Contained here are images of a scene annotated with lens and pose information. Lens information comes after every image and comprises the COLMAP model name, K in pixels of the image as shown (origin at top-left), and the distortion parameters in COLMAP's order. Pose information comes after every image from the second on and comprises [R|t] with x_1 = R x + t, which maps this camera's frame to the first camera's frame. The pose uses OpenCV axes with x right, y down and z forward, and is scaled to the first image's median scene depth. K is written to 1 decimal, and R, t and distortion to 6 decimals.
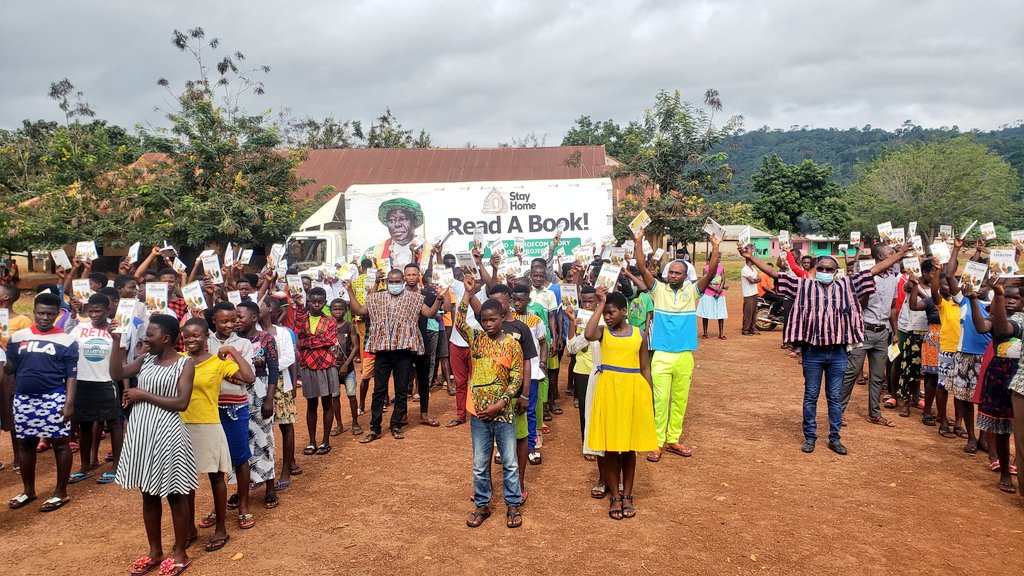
lens RADIAL K [[832.6, 0, 512.0], [0, 832.6, 288.0], [0, 0, 1]] dist [0.000349, -0.003536]
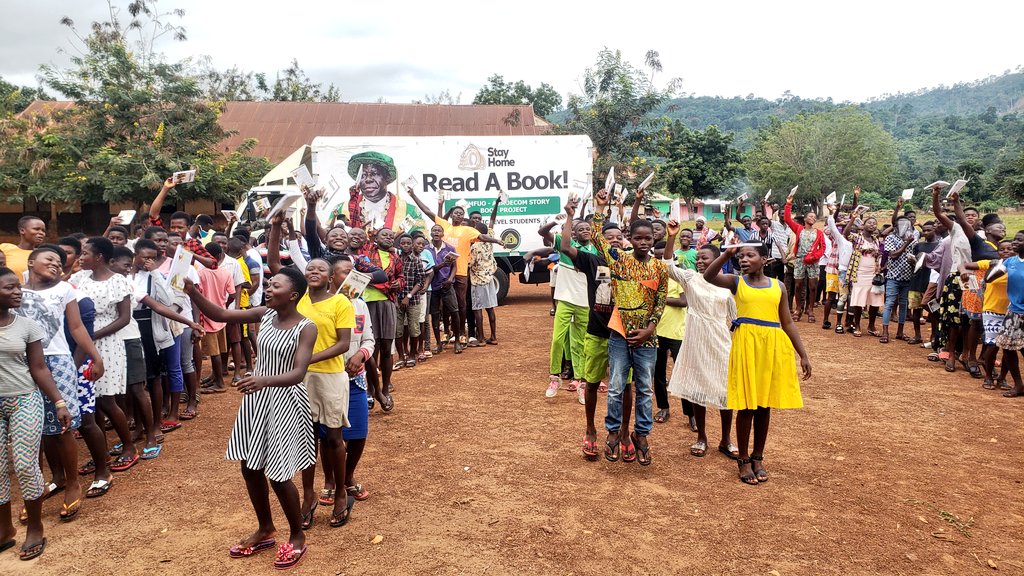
lens RADIAL K [[836.0, 0, 512.0], [0, 836.0, 288.0], [0, 0, 1]] dist [-0.011554, -0.005926]
pose [[0.991885, -0.001271, 0.127130, -0.095448], [-0.004468, 0.998984, 0.044852, 0.003153], [-0.127057, -0.045056, 0.990872, 0.031740]]
